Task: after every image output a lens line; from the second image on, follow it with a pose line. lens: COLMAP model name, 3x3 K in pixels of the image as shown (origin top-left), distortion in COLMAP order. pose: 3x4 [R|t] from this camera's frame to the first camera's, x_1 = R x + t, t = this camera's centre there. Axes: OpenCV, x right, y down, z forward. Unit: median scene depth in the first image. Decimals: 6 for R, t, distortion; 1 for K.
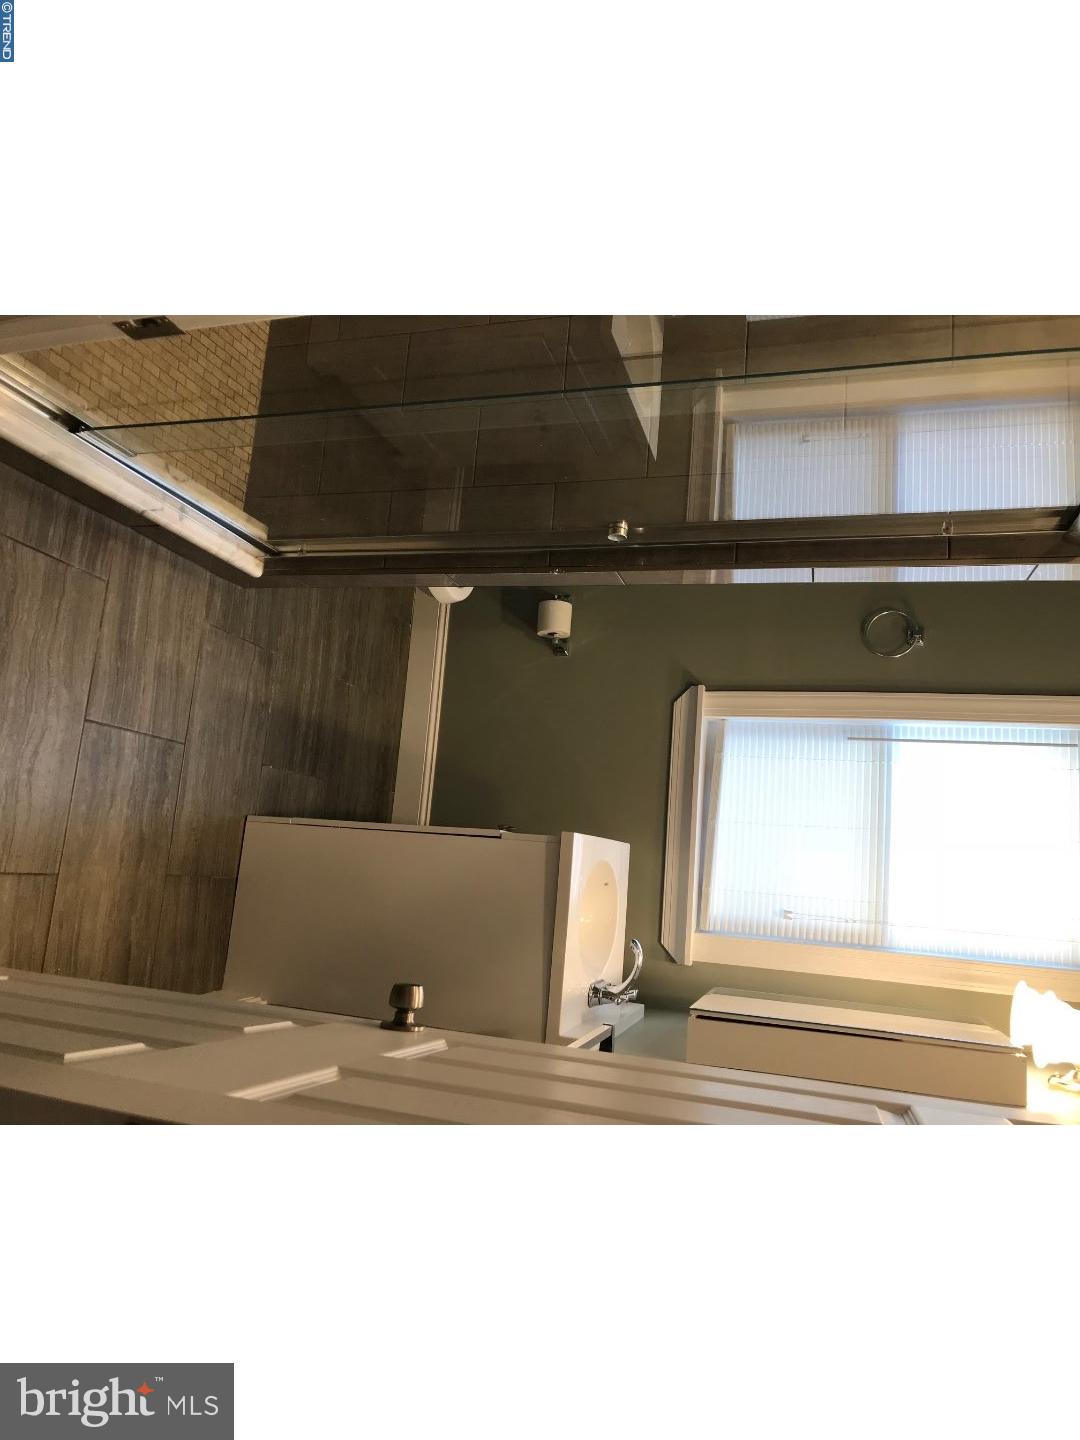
lens RADIAL K [[847.9, 0, 540.0], [0, 847.9, 720.0], [0, 0, 1]] dist [0.031953, -0.108477]
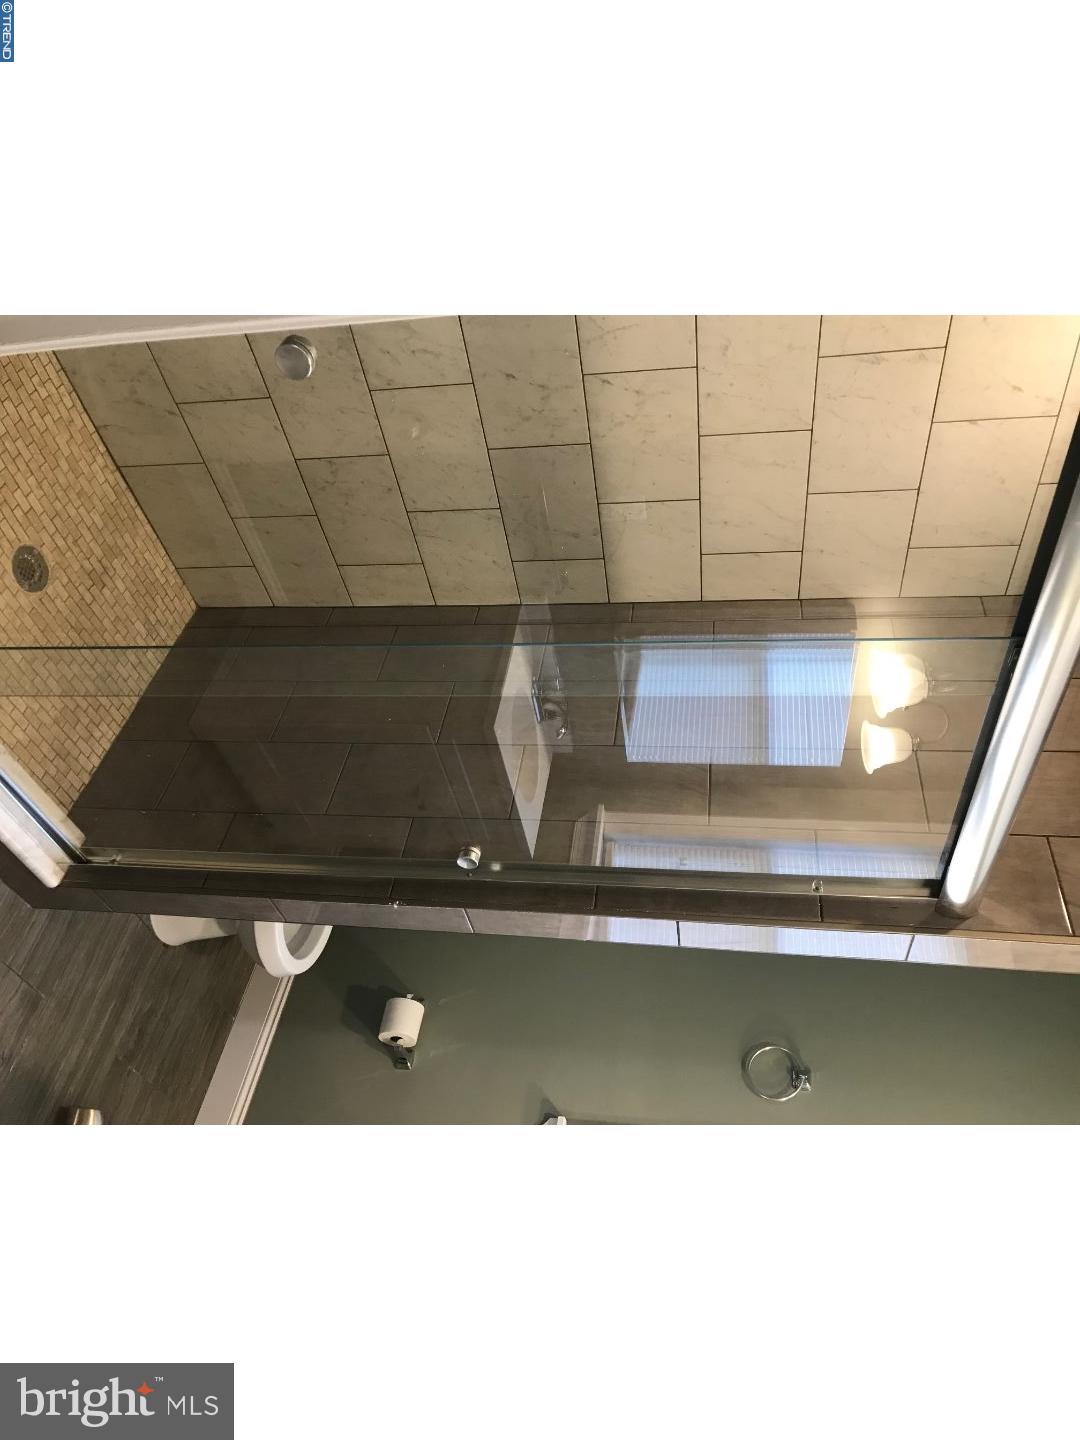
lens RADIAL K [[877.2, 0, 540.0], [0, 877.2, 720.0], [0, 0, 1]] dist [0.002740, -0.004232]
pose [[0.985368, 0.148434, 0.083773, 0.042480], [-0.083545, 0.849038, -0.521684, 0.088711], [-0.148562, 0.507052, 0.849016, 0.076174]]
